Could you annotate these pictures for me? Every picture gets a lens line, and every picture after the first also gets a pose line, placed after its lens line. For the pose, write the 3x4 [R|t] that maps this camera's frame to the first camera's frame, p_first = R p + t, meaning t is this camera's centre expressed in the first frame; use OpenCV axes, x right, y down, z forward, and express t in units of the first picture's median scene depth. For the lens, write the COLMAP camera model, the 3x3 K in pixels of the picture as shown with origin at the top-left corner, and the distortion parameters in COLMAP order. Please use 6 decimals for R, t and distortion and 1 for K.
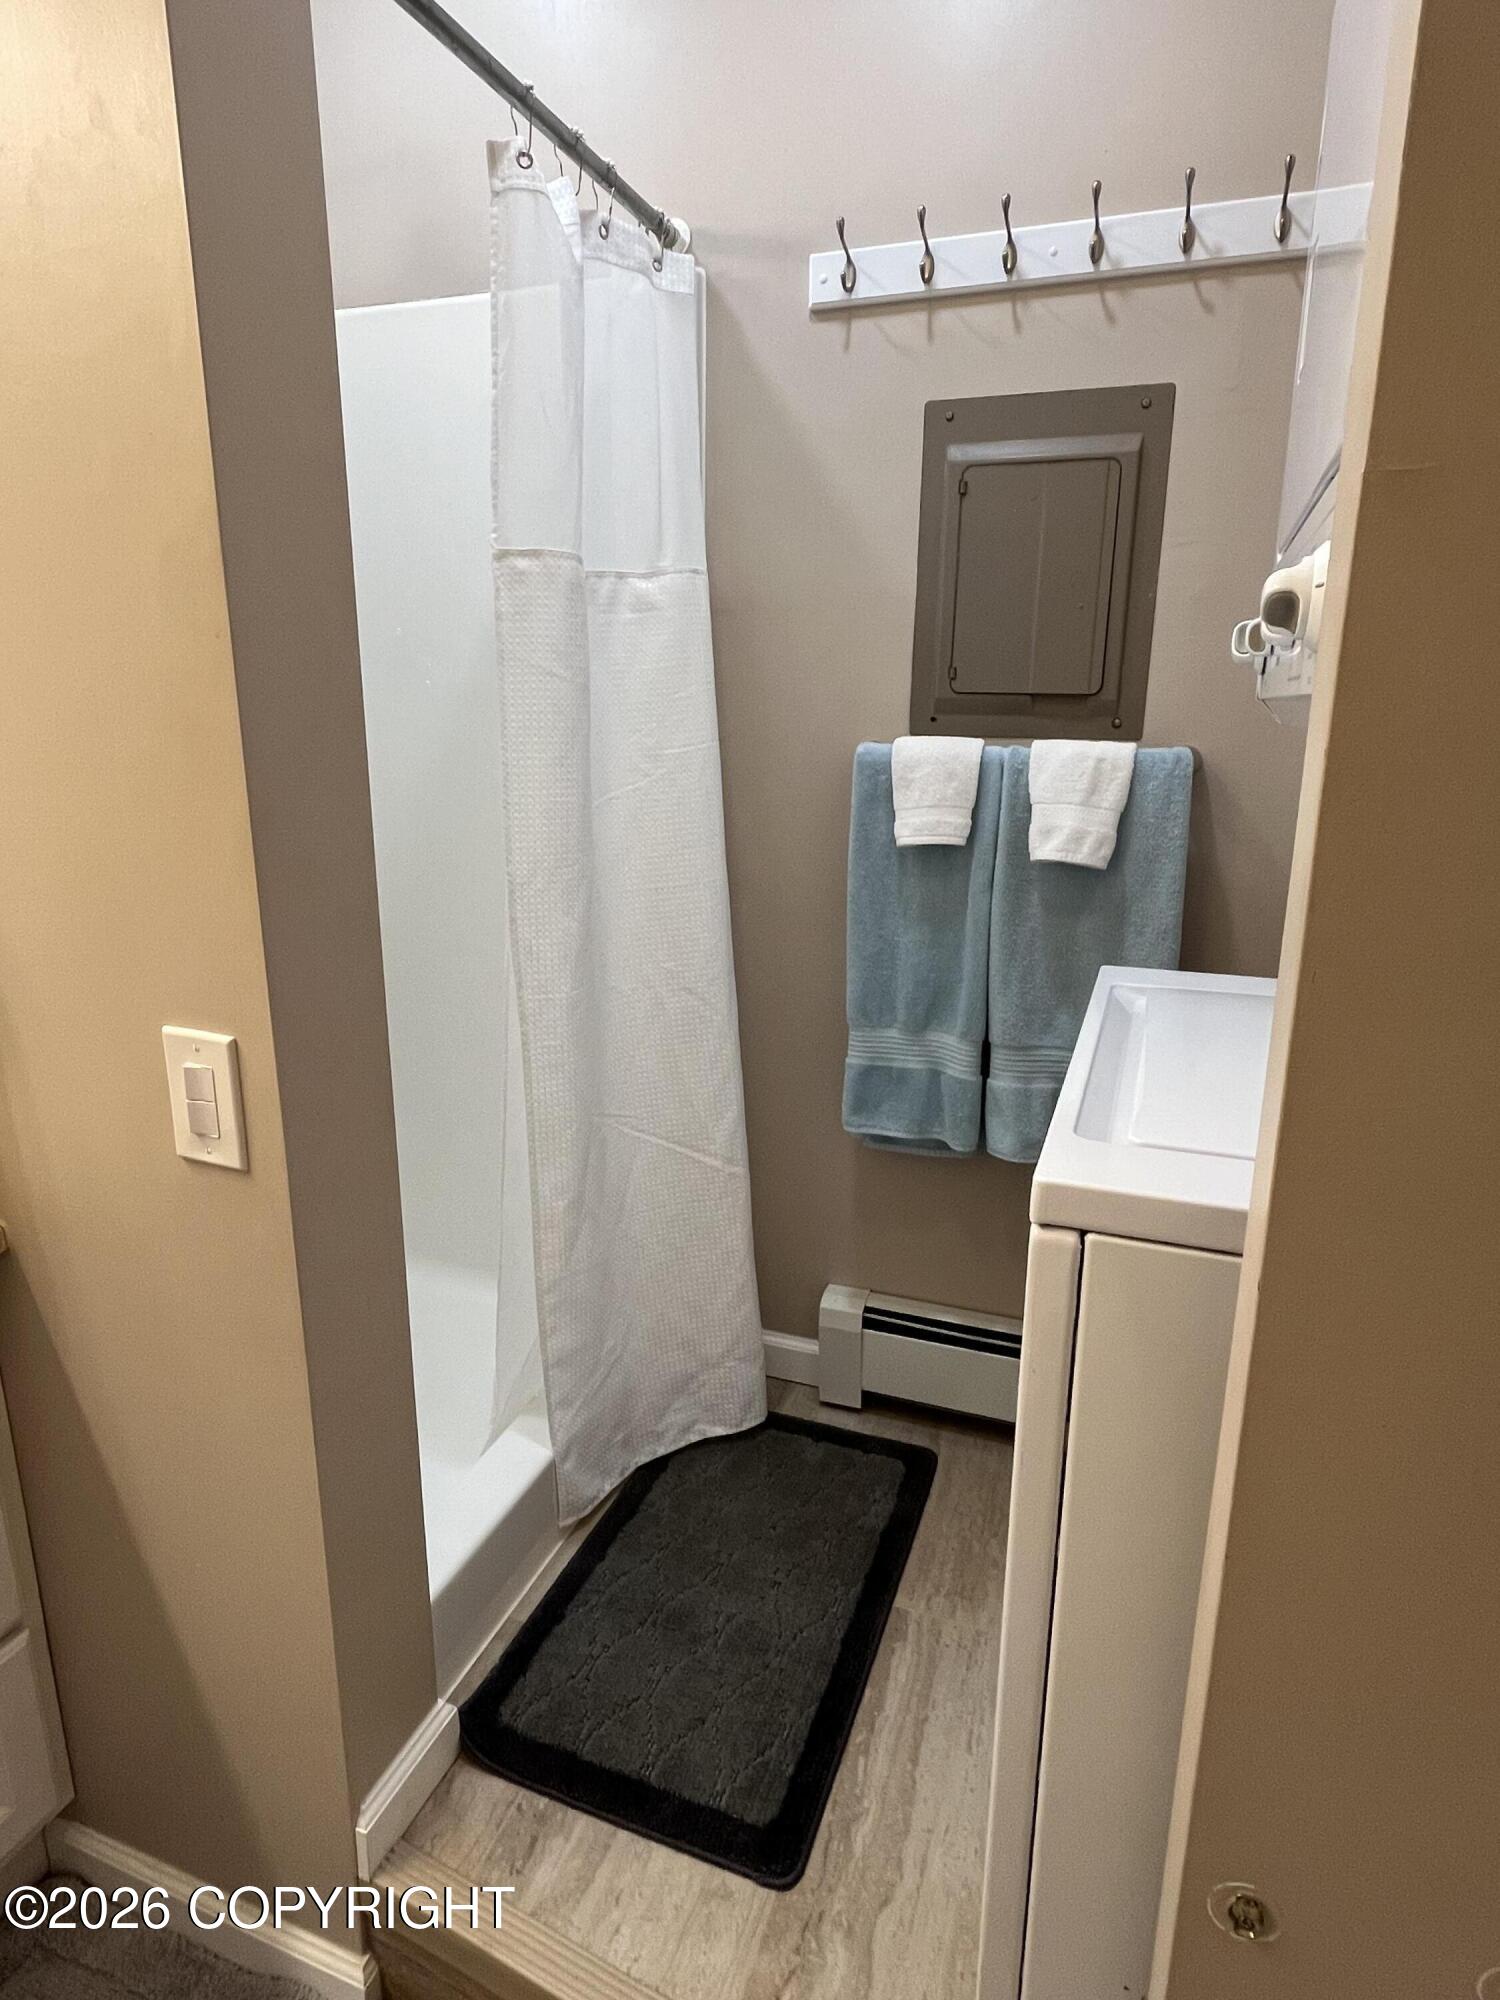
lens RADIAL K [[1111.0, 0, 751.8], [0, 1111.0, 981.9], [0, 0, 1]] dist [-0.005509, -0.000183]
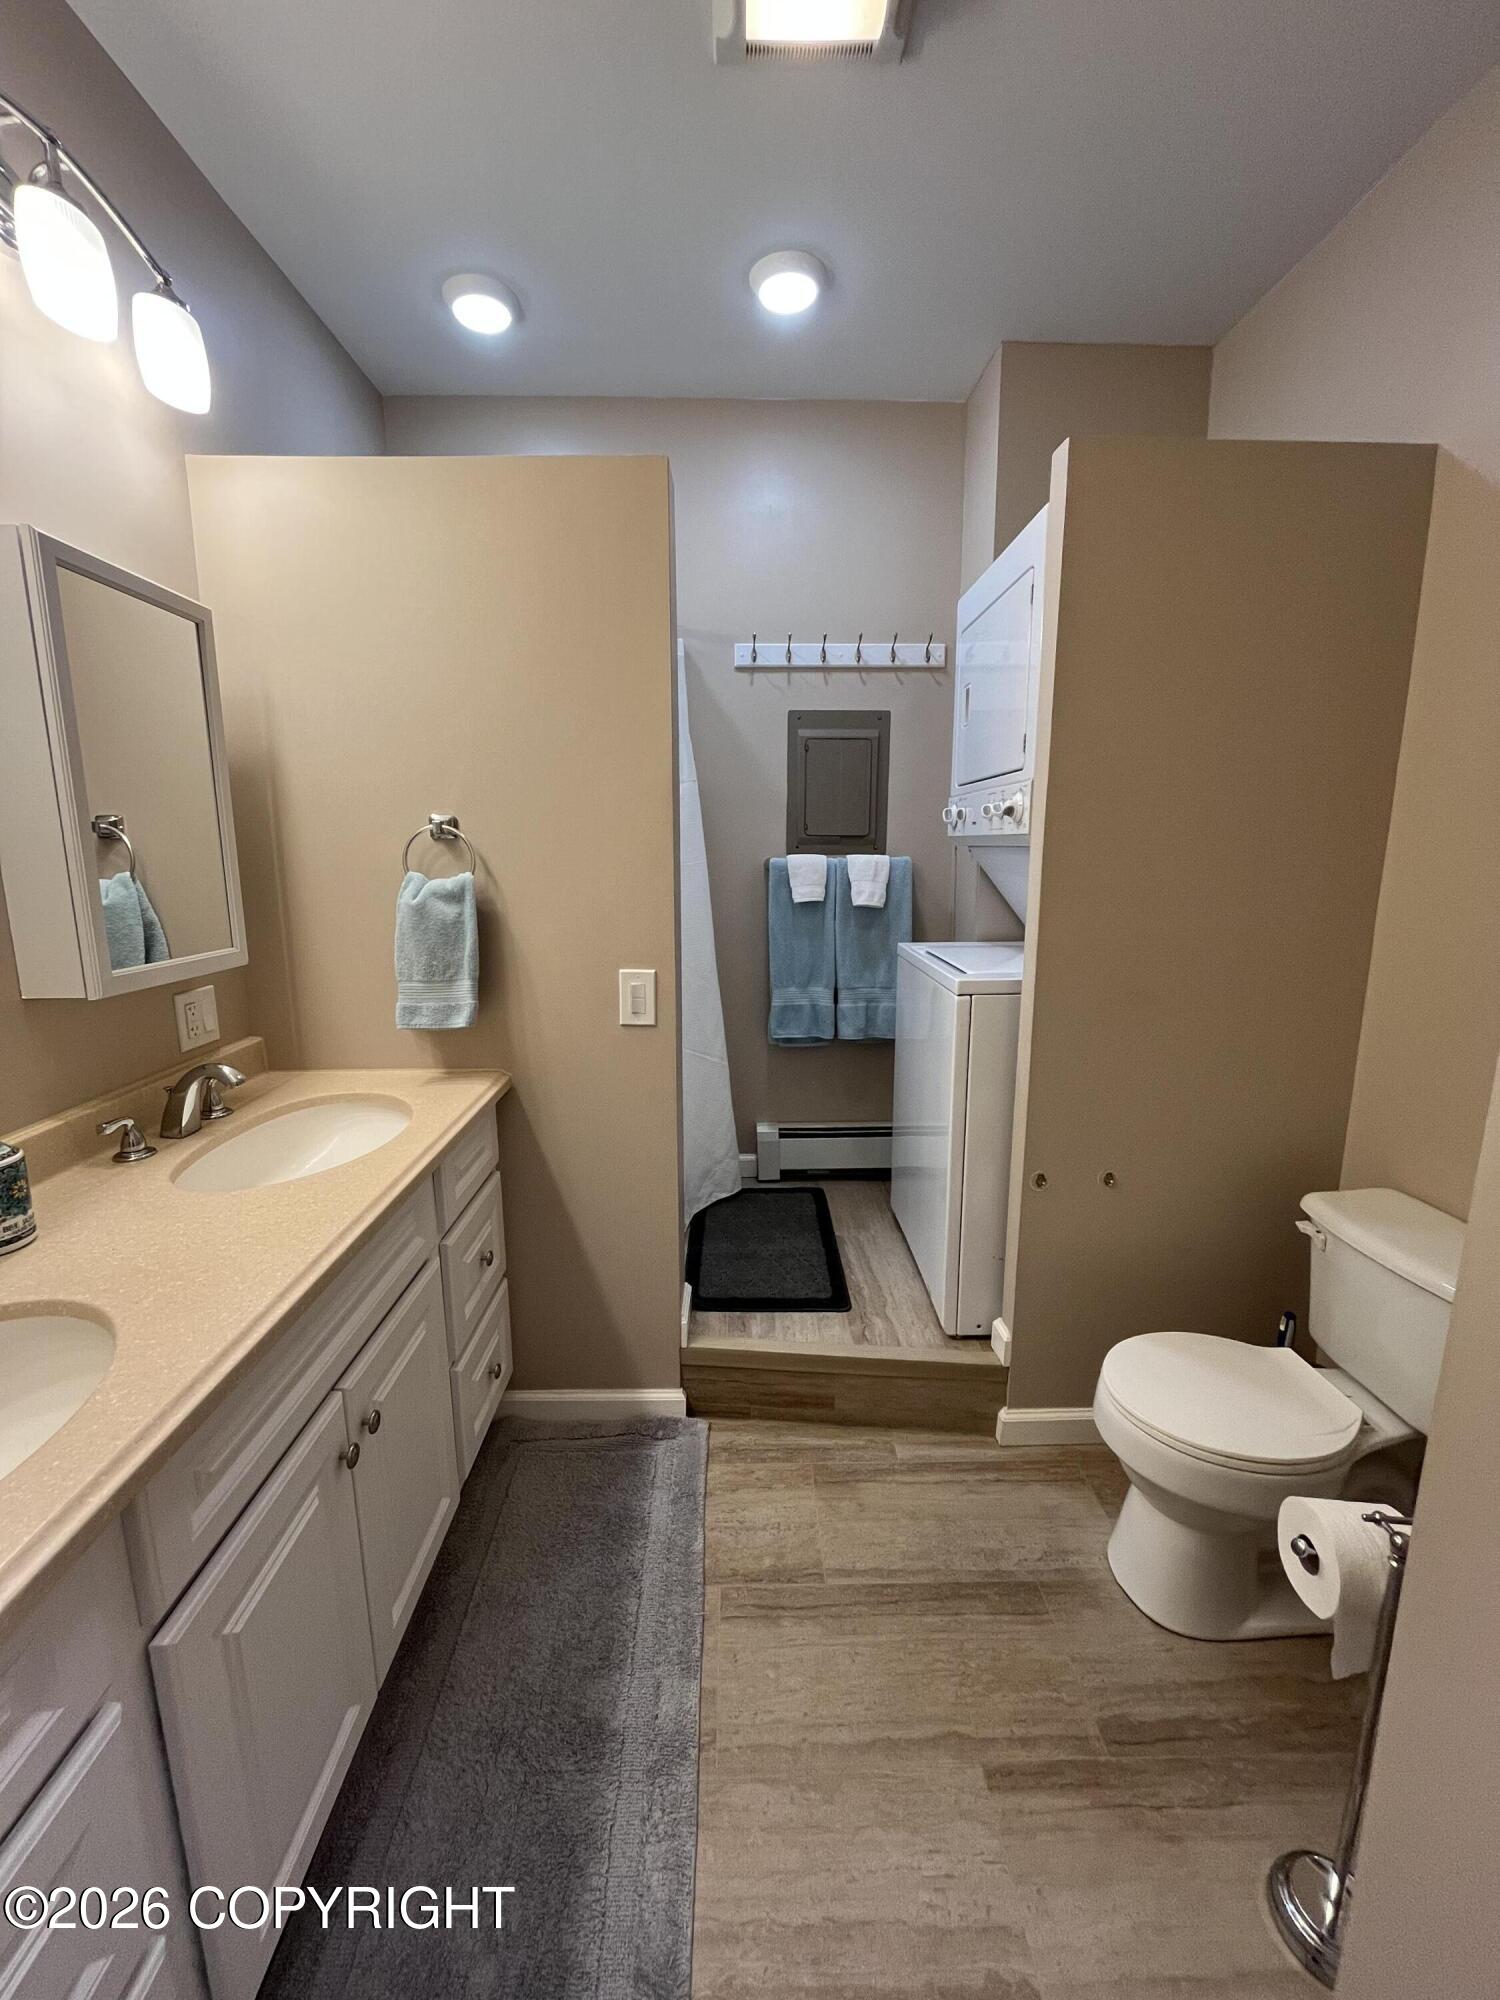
lens RADIAL K [[804.1, 0, 749.3], [0, 804.1, 996.3], [0, 0, 1]] dist [0.001508, 0.000284]
pose [[0.931845, -0.079943, 0.353942, -0.556240], [0.100416, 0.994148, -0.039827, 0.123221], [-0.348686, 0.072654, 0.934419, -0.483950]]
